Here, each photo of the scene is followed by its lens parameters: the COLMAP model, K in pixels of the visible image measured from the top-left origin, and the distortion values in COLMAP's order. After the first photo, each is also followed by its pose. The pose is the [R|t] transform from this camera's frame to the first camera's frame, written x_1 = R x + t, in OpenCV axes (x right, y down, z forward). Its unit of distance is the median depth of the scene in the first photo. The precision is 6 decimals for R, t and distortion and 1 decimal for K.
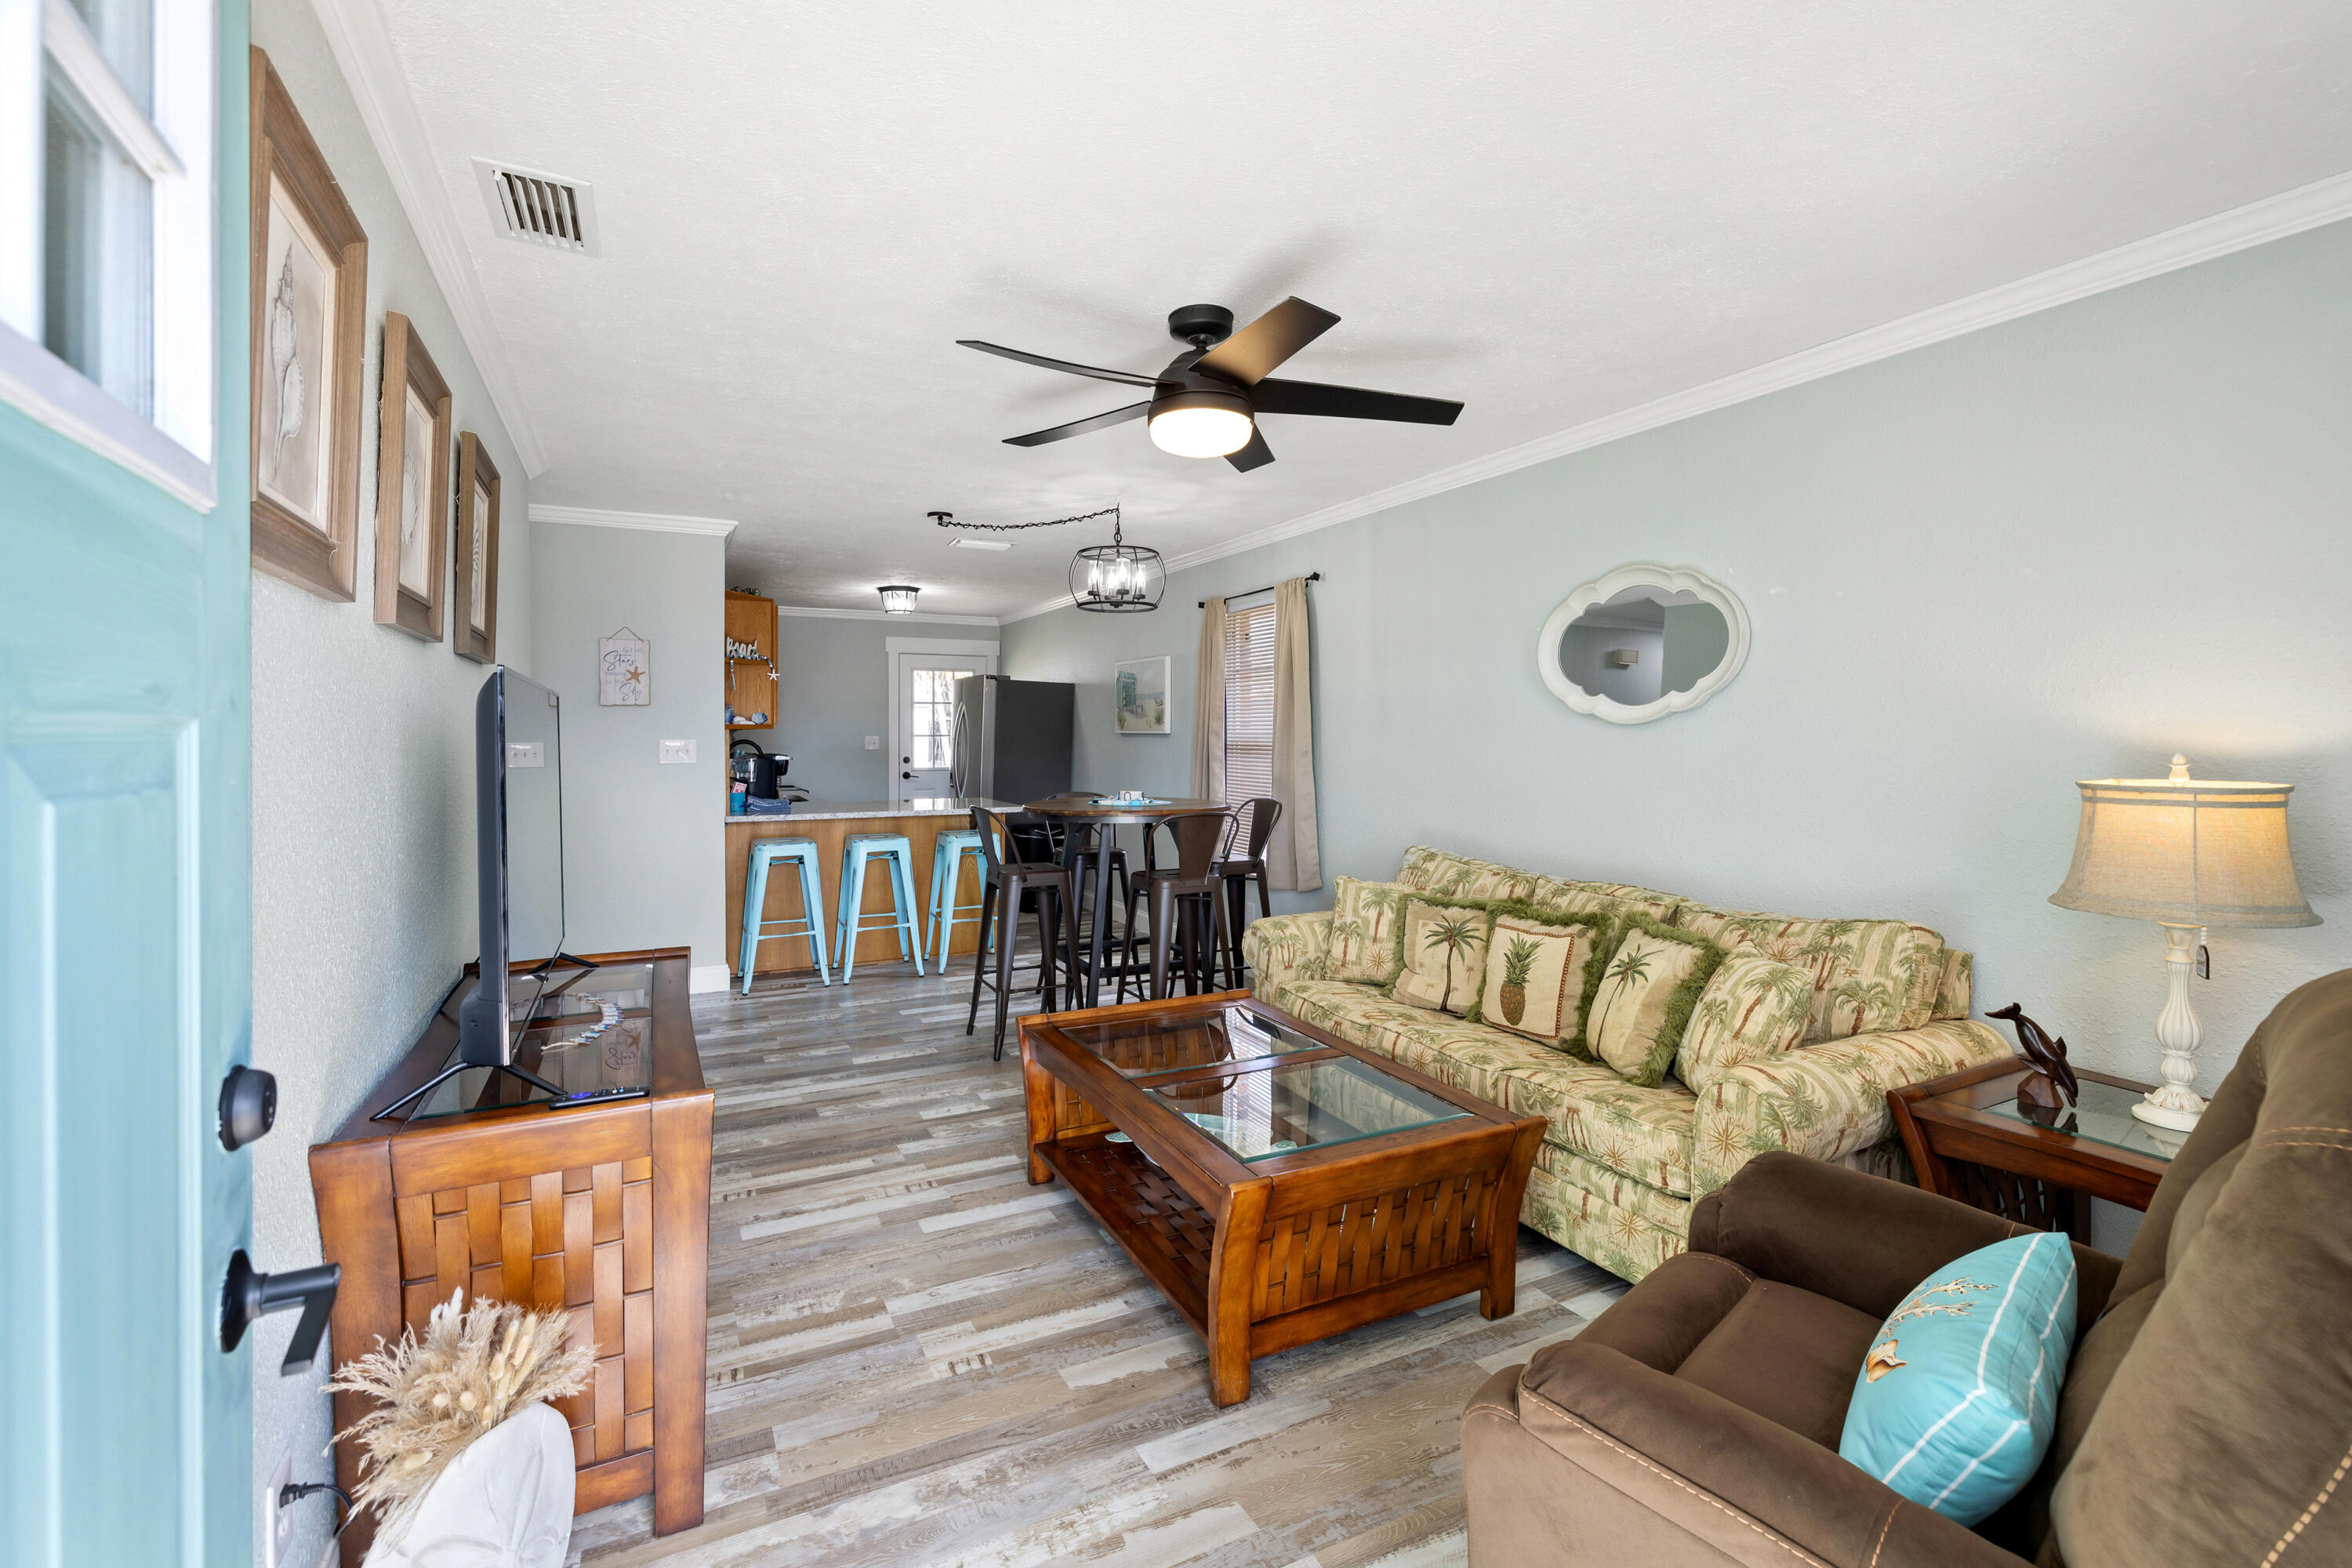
lens RADIAL K [[1046.0, 0, 1180.6], [0, 1046.0, 742.7], [0, 0, 1]] dist [0.000557, 0.000007]
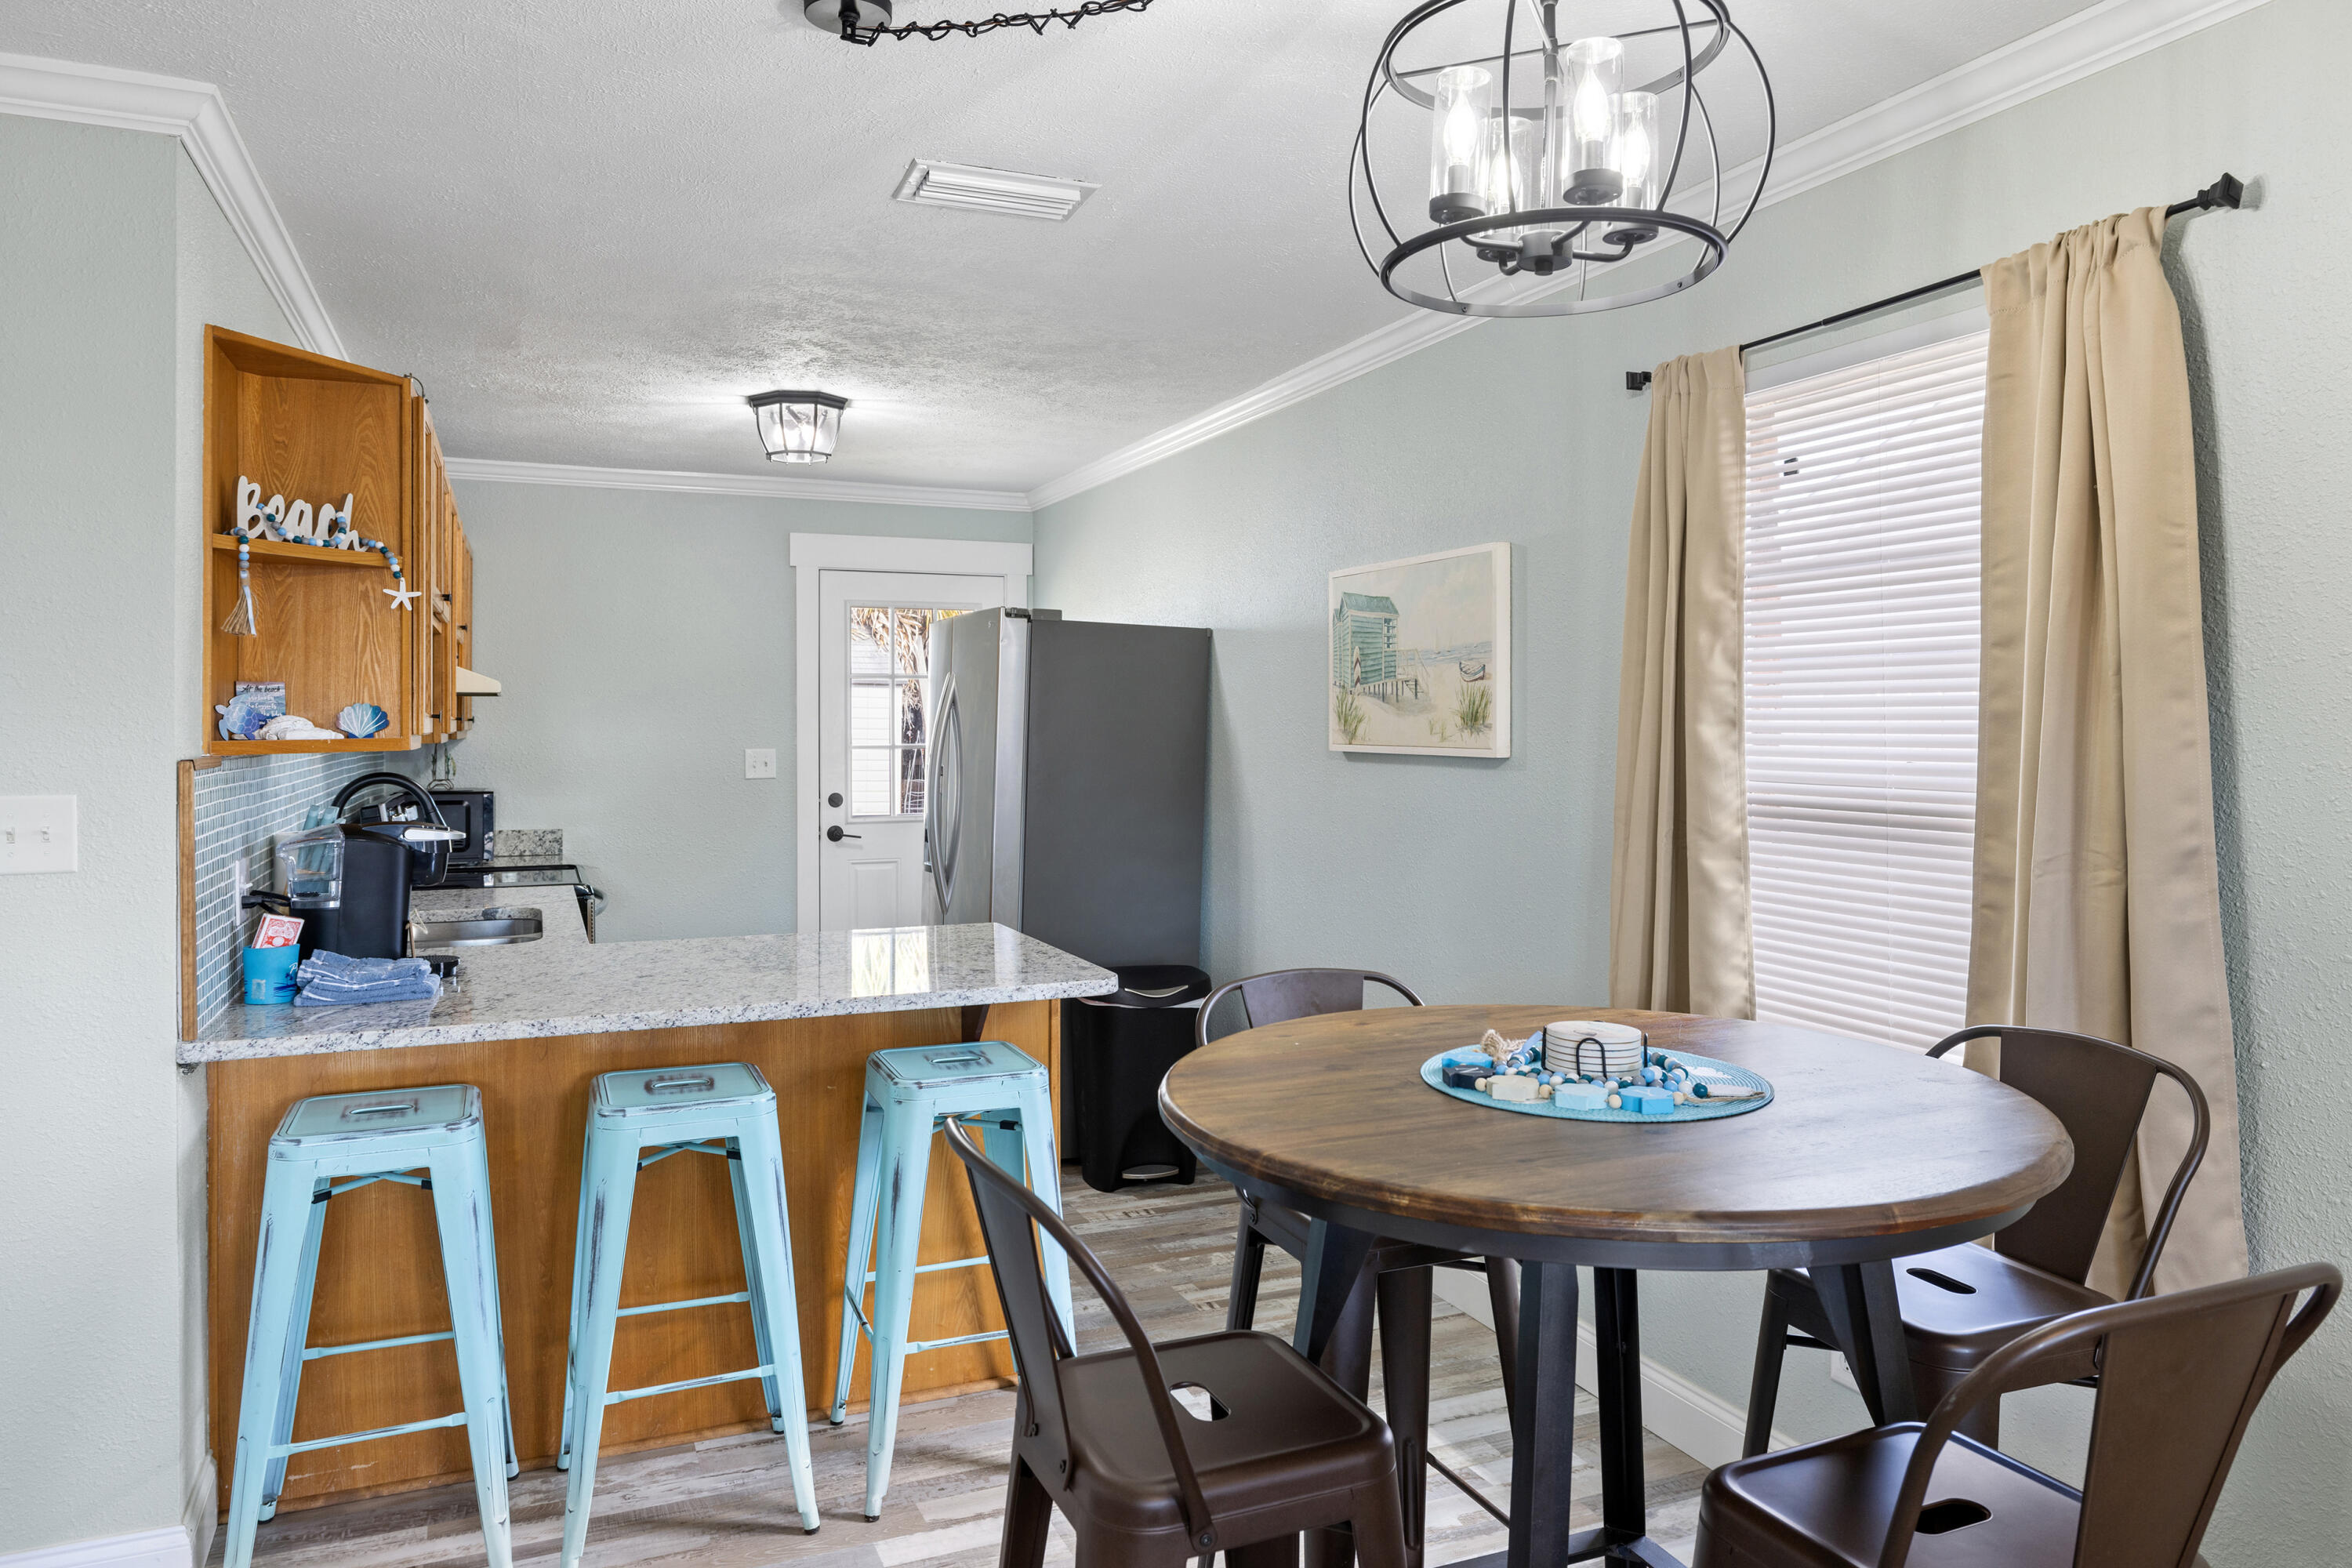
lens RADIAL K [[1533.0, 0, 1176.0], [0, 1533.0, 784.0], [0, 0, 1]] dist [-0.002903, -0.000257]
pose [[0.997430, 0.001935, -0.071628, -0.082070], [0.000303, 0.999513, 0.031216, -0.015052], [0.071653, -0.031157, 0.996943, 0.435117]]
